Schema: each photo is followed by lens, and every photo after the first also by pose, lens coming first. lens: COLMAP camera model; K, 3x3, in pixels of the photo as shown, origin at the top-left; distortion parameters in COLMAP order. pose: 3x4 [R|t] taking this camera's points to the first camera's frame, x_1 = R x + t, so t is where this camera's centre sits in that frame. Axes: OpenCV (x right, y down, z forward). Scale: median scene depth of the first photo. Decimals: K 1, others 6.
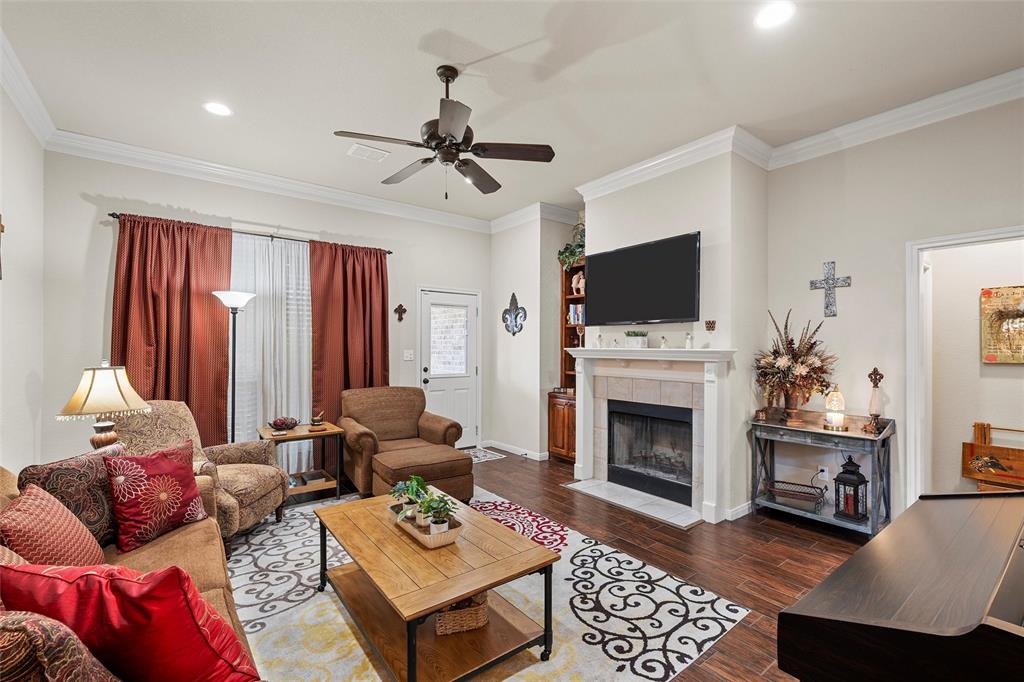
lens RADIAL K [[444.5, 0, 511.2], [0, 444.5, 344.5], [0, 0, 1]] dist [-0.000252, -0.000153]
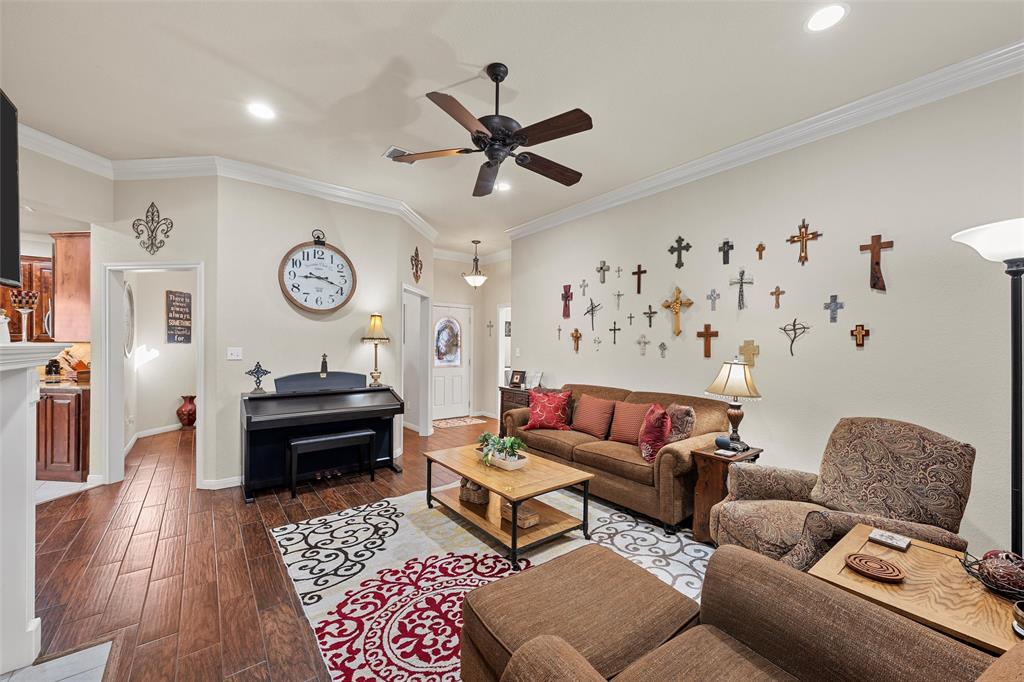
lens RADIAL K [[404.9, 0, 512.0], [0, 404.9, 346.2], [0, 0, 1]] dist [-0.000934, -0.000113]
pose [[-0.999901, -0.010633, -0.009239, -0.189887], [-0.010555, 0.999909, -0.008387, 0.017342], [0.009327, -0.008289, -0.999922, 2.080288]]
